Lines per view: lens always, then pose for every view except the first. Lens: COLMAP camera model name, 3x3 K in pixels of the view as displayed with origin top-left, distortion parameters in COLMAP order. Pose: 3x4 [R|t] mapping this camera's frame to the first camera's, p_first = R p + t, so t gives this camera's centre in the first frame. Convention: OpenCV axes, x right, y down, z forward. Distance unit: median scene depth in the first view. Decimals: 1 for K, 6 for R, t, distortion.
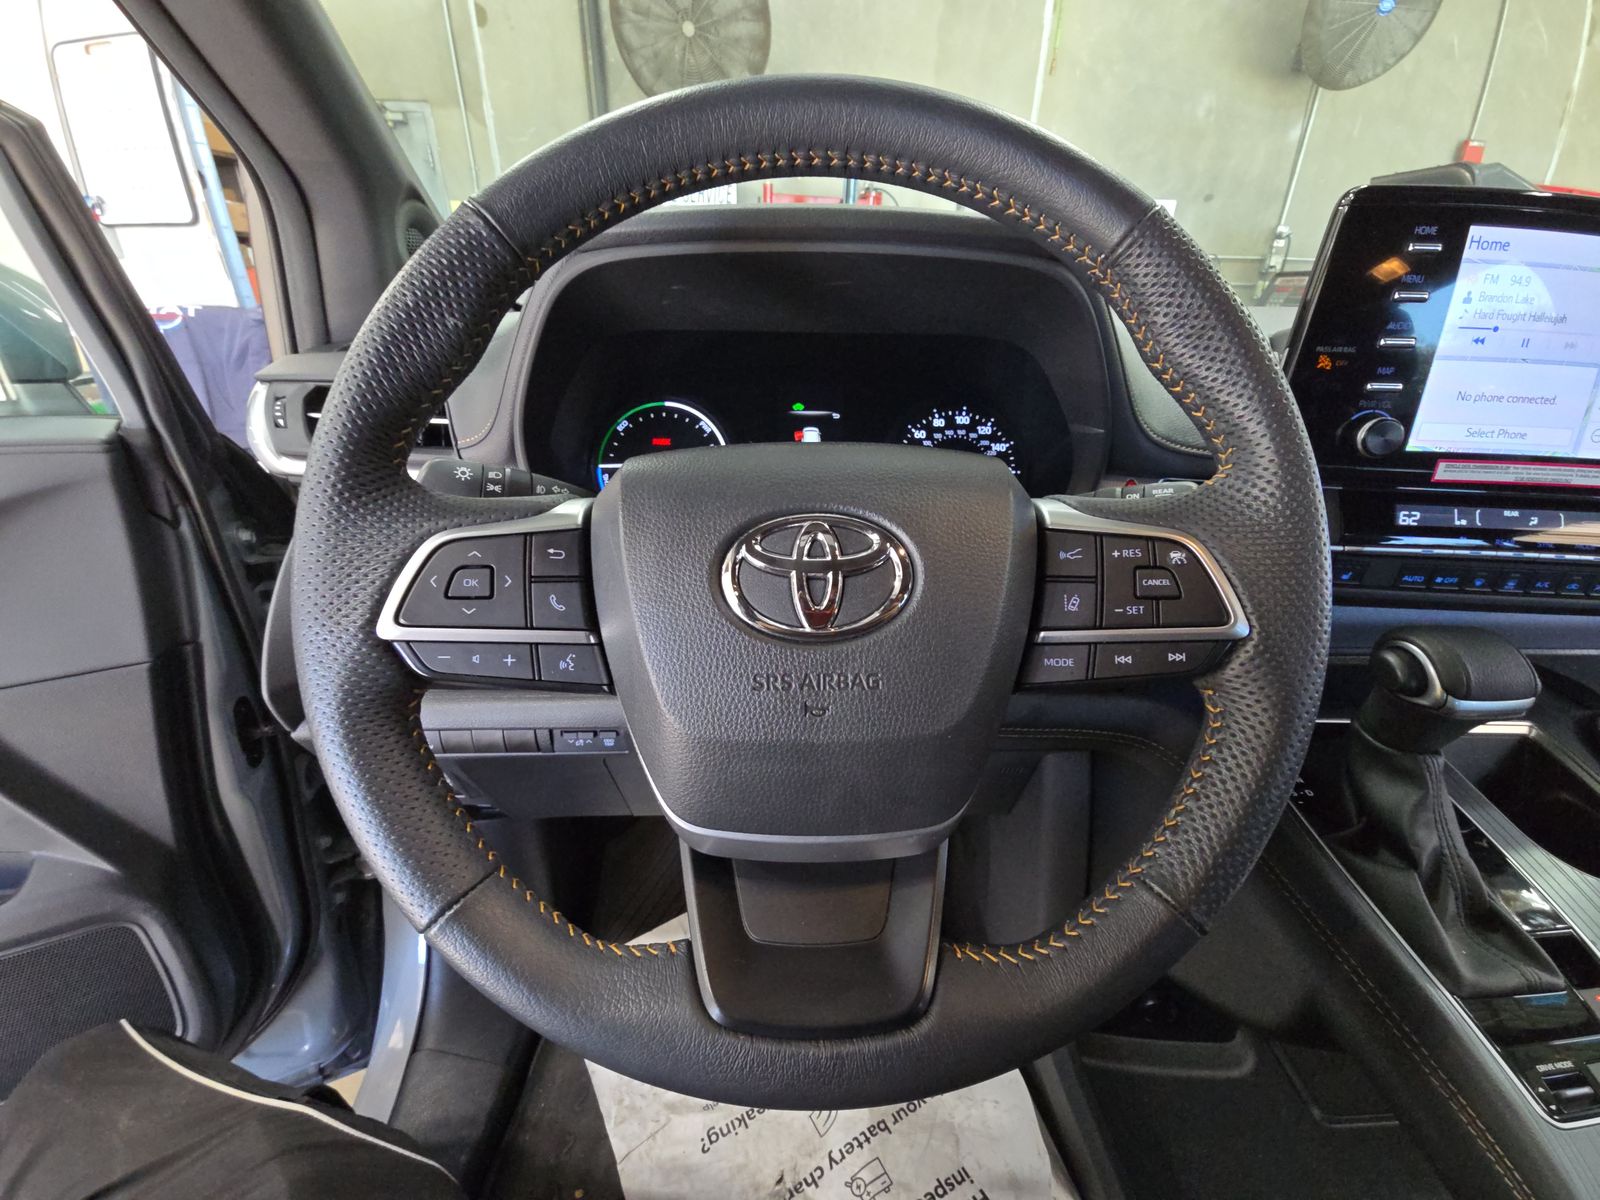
lens RADIAL K [[652.9, 0, 800.1], [0, 652.9, 606.8], [0, 0, 1]] dist [0.008182, -0.006152]
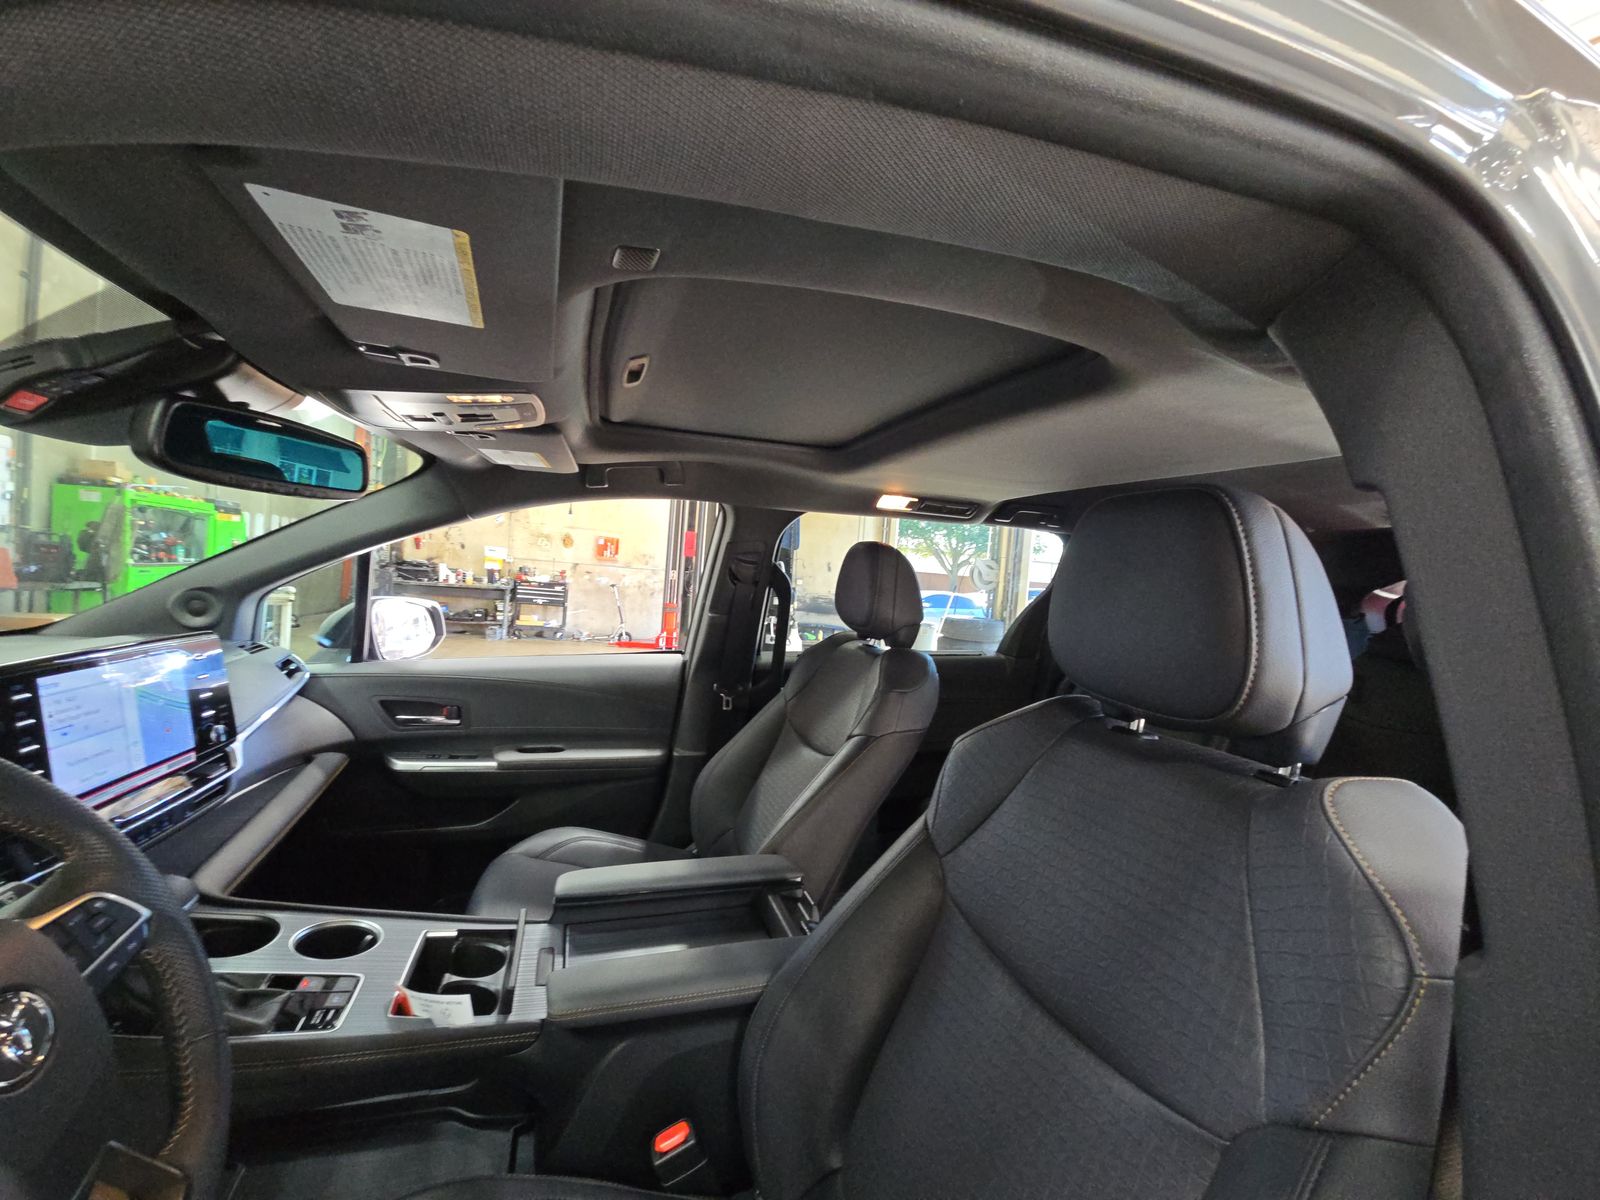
lens RADIAL K [[652.9, 0, 802.5], [0, 652.9, 590.5], [0, 0, 1]] dist [0.008182, -0.006152]
pose [[-0.299268, -0.069144, 0.951661, -0.832001], [0.341405, 0.923583, 0.174465, -0.289062], [-0.891000, 0.377113, -0.252793, -0.308433]]
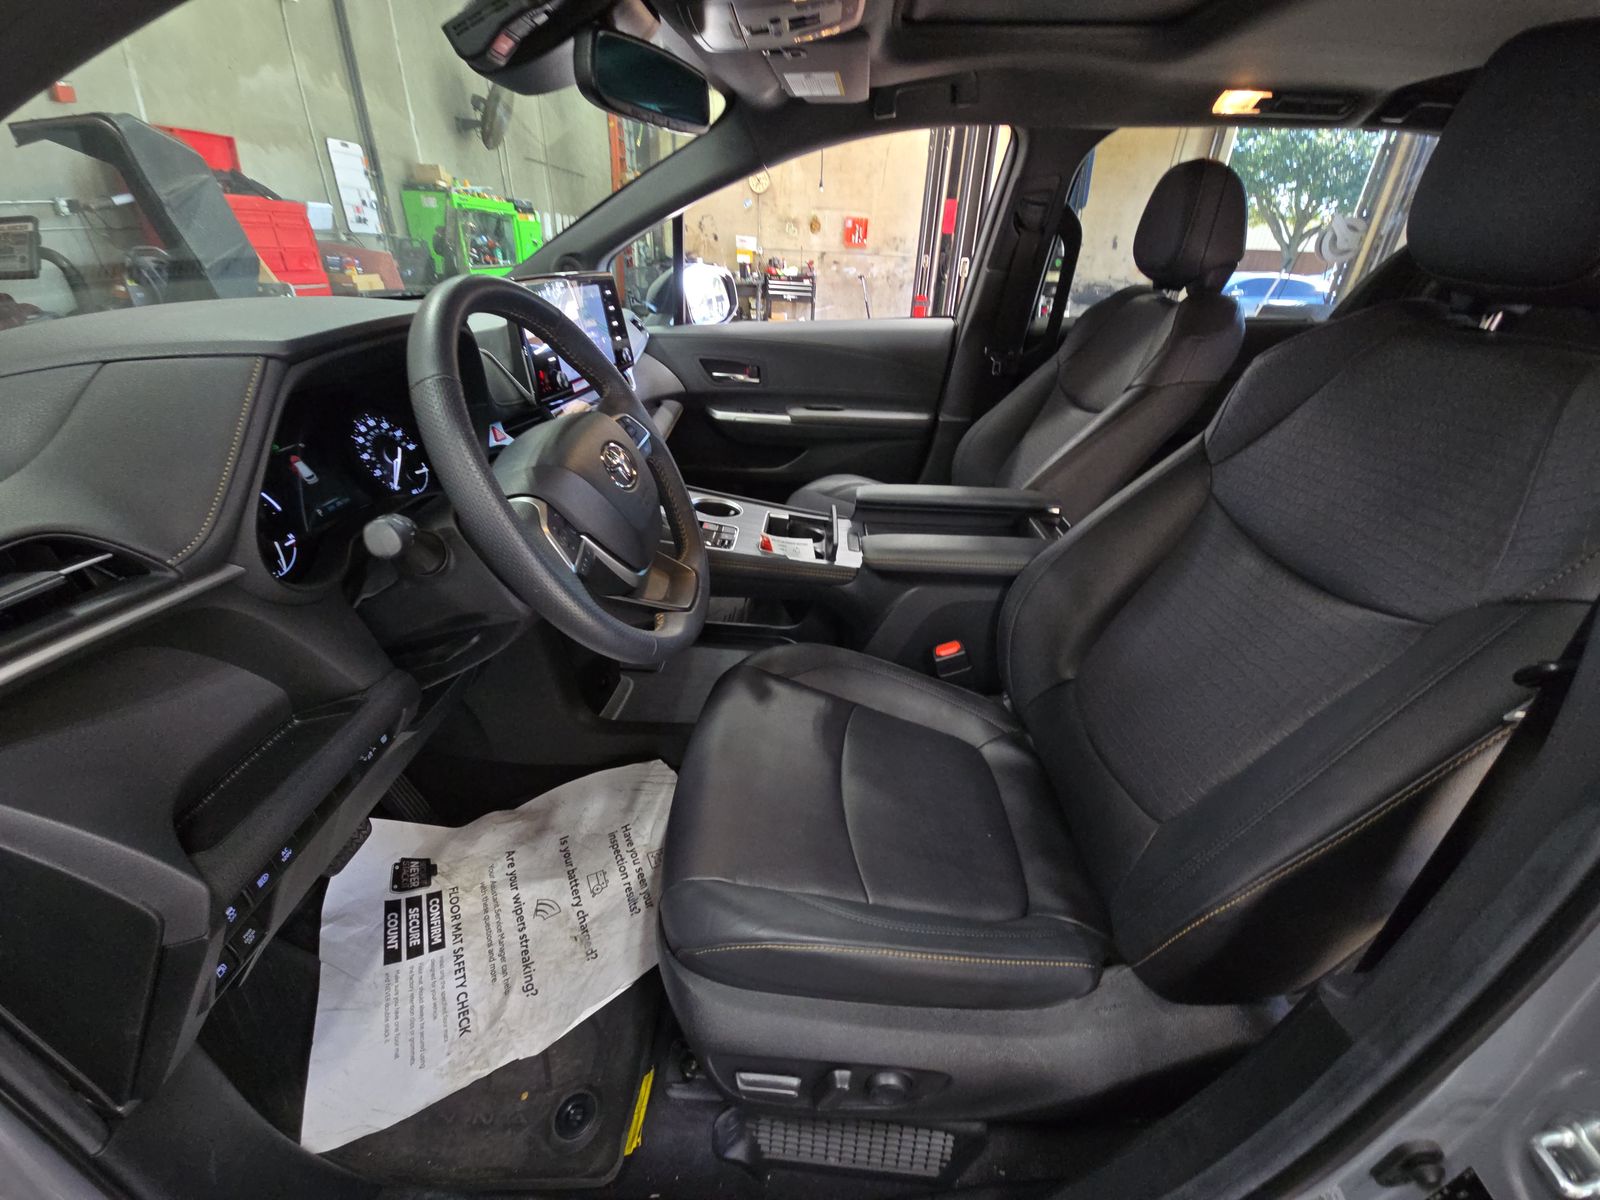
lens RADIAL K [[652.9, 0, 798.6], [0, 652.9, 600.8], [0, 0, 1]] dist [0.008182, -0.006152]
pose [[0.052971, -0.489727, 0.870265, -1.195668], [0.406513, 0.806584, 0.429149, -0.209806], [-0.912108, 0.331042, 0.241806, -0.076522]]
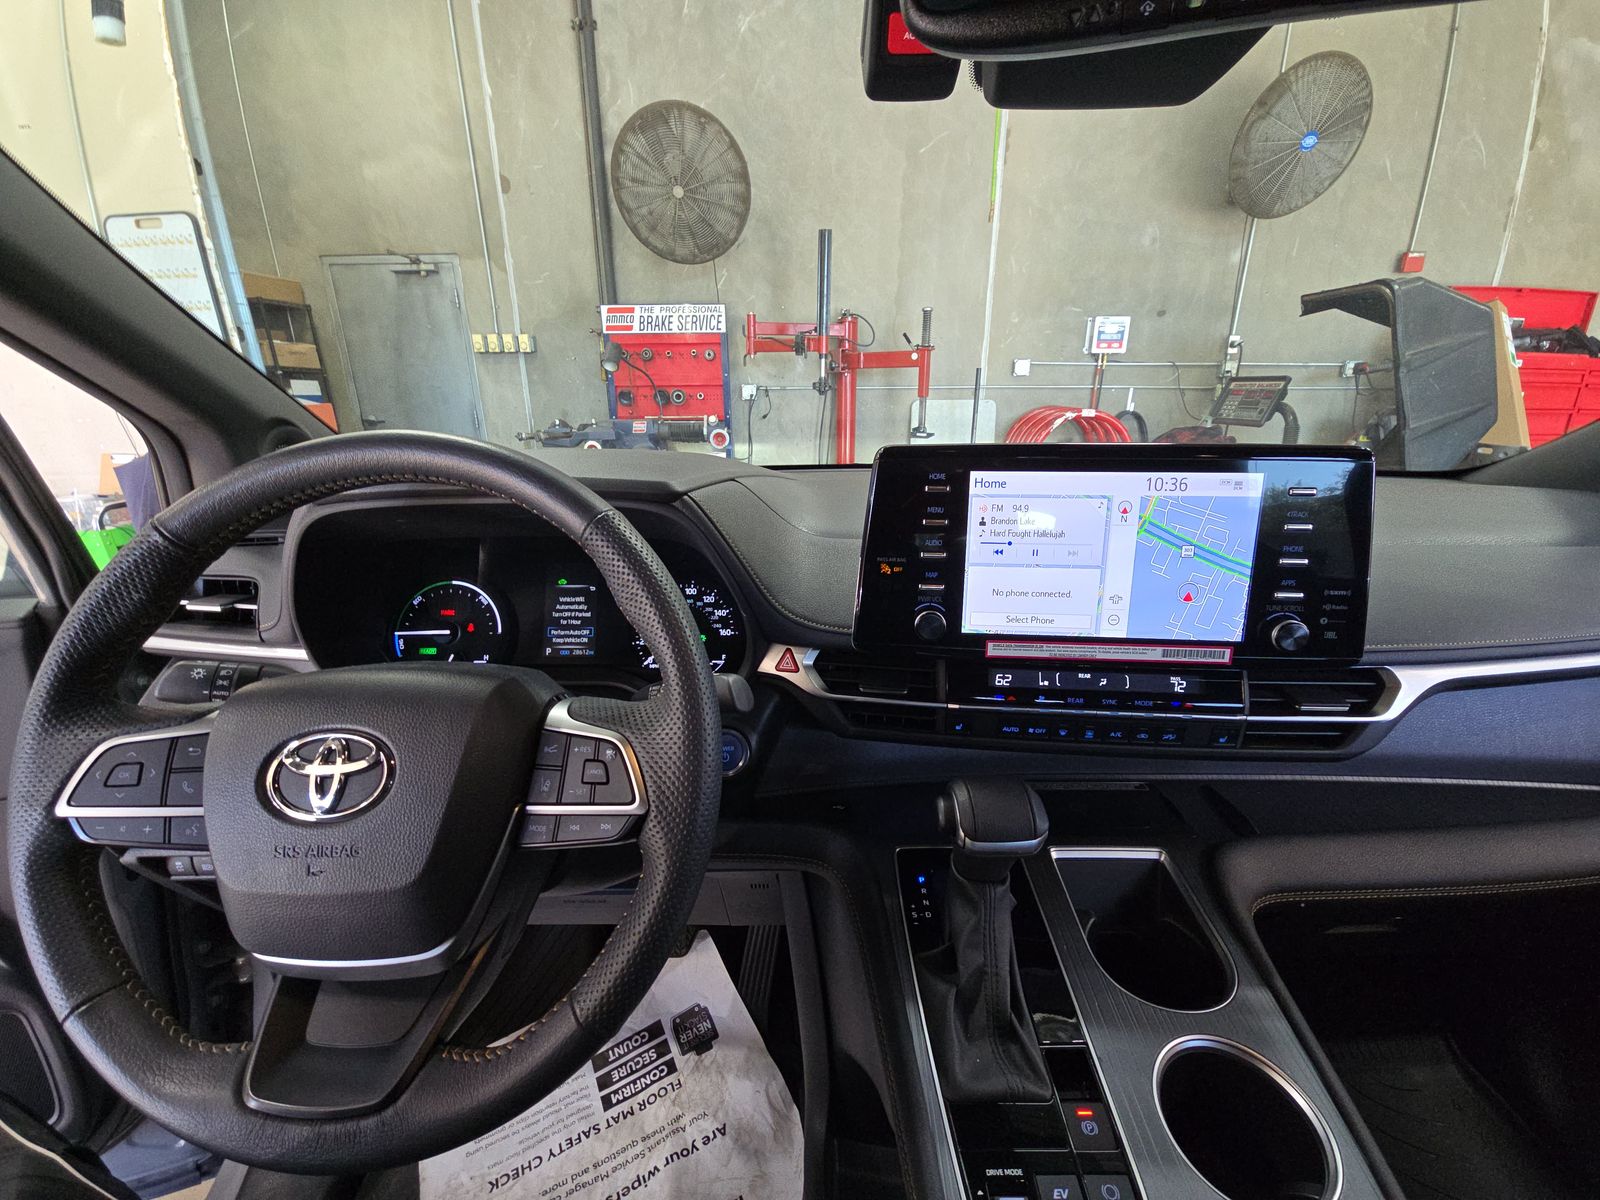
lens RADIAL K [[652.9, 0, 809.5], [0, 652.9, 604.3], [0, 0, 1]] dist [0.008182, -0.006152]
pose [[0.999308, -0.013120, -0.034805, 0.518393], [0.008582, 0.991805, -0.127475, -0.103637], [0.036193, 0.127088, 0.991231, -0.210312]]
